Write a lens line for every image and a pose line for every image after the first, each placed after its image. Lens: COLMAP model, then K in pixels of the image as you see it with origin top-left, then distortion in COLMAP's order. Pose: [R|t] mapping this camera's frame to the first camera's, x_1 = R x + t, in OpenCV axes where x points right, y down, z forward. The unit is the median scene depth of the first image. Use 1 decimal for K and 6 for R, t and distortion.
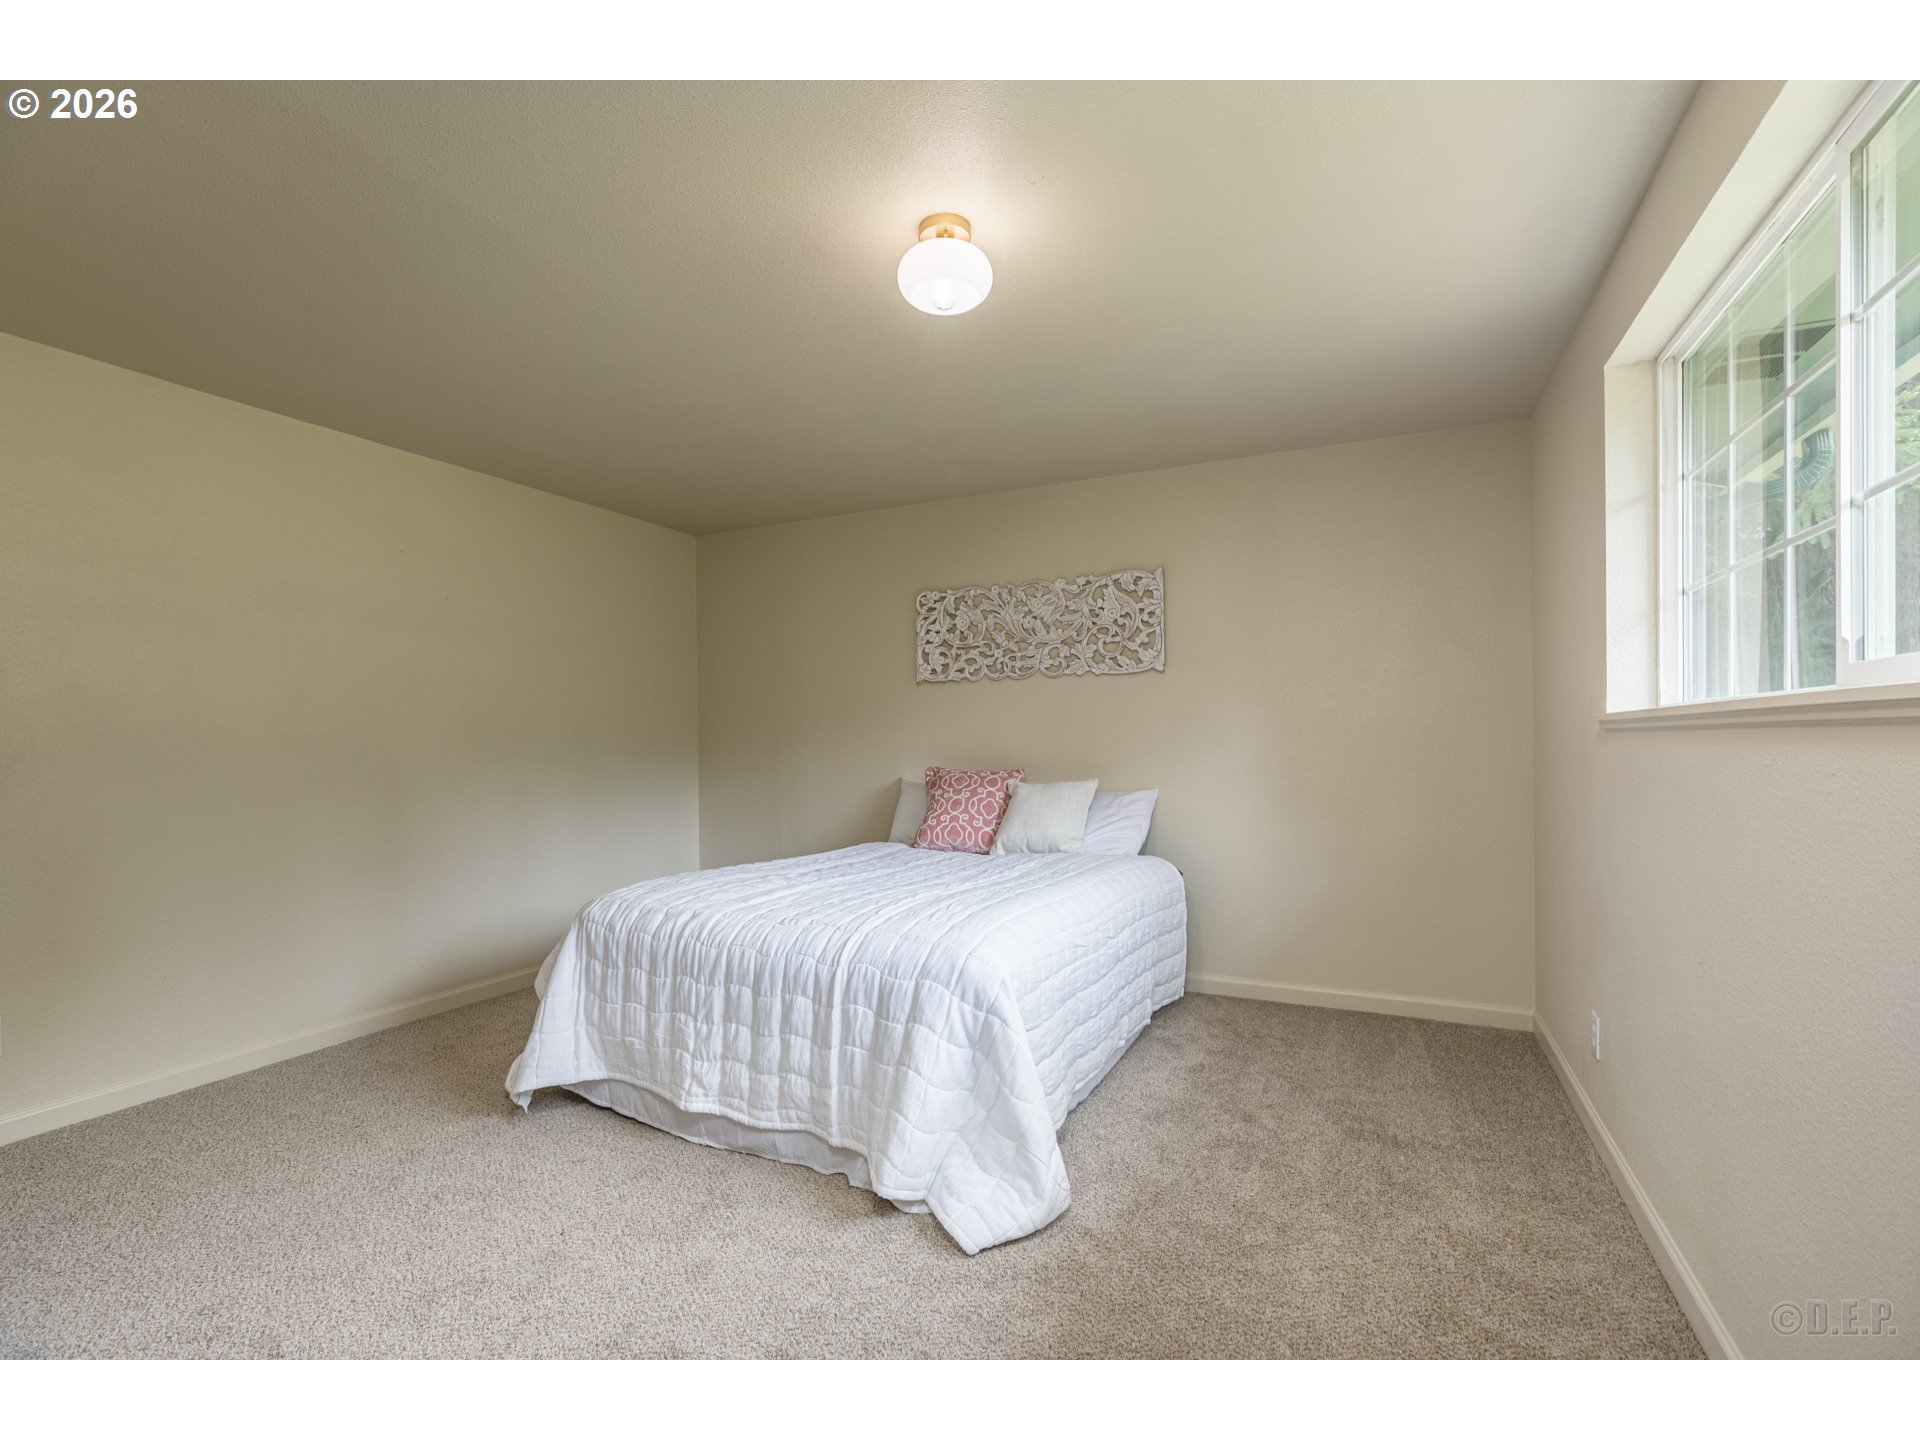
lens RADIAL K [[867.7, 0, 957.8], [0, 867.7, 738.6], [0, 0, 1]] dist [-0.000817, -0.000080]
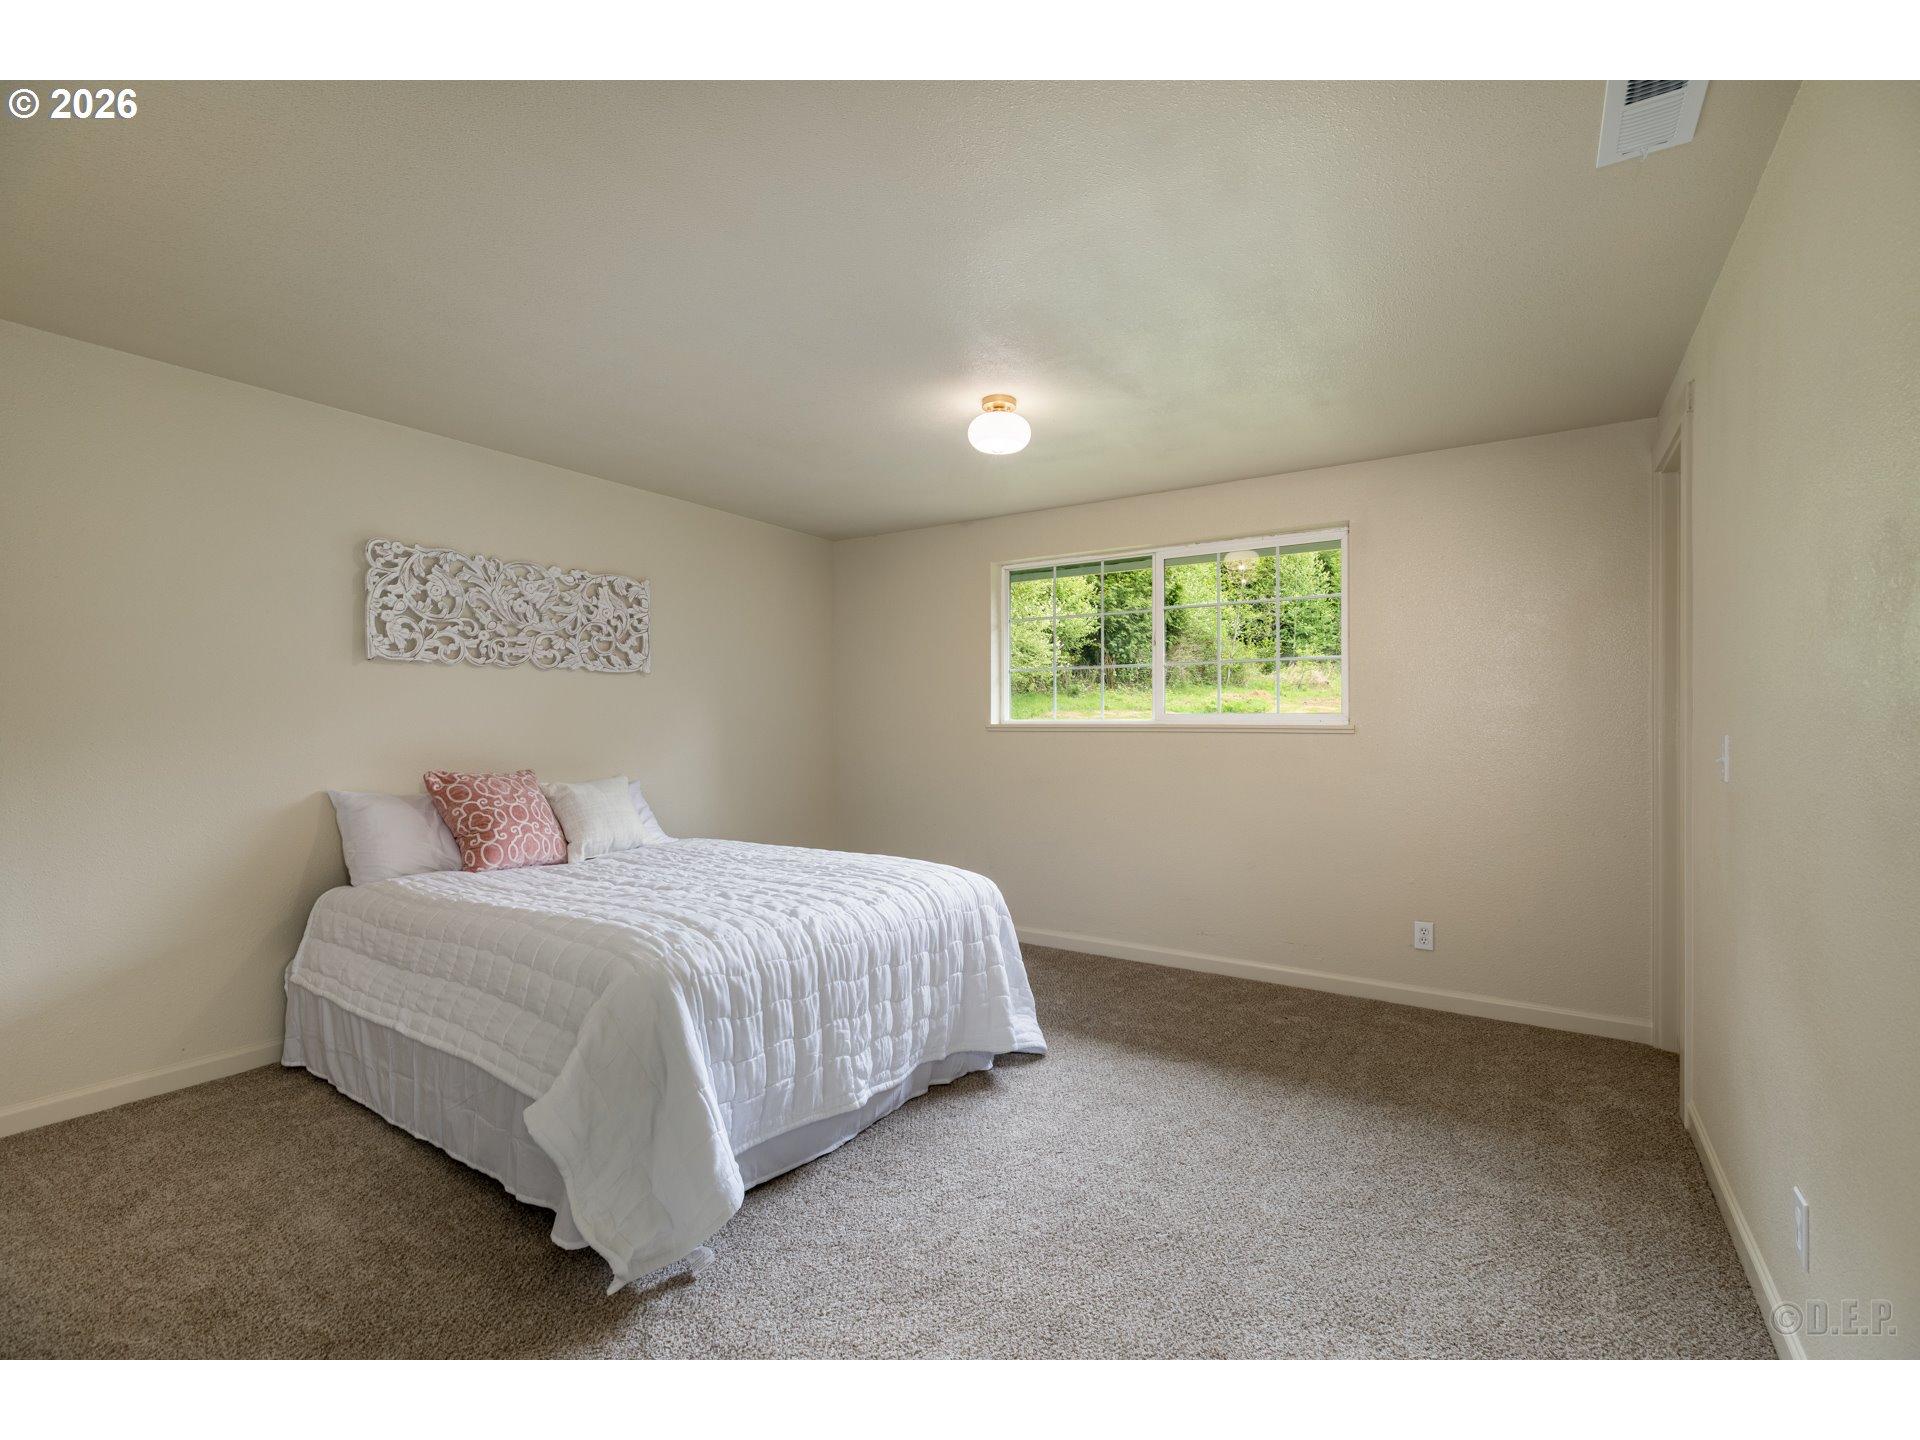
lens RADIAL K [[867.7, 0, 956.2], [0, 867.7, 717.1], [0, 0, 1]] dist [-0.000817, -0.000080]
pose [[0.138808, 0.019947, 0.990118, -0.746380], [-0.001862, 0.999801, -0.019881, -0.002068], [-0.990318, 0.000917, 0.138818, 0.429576]]
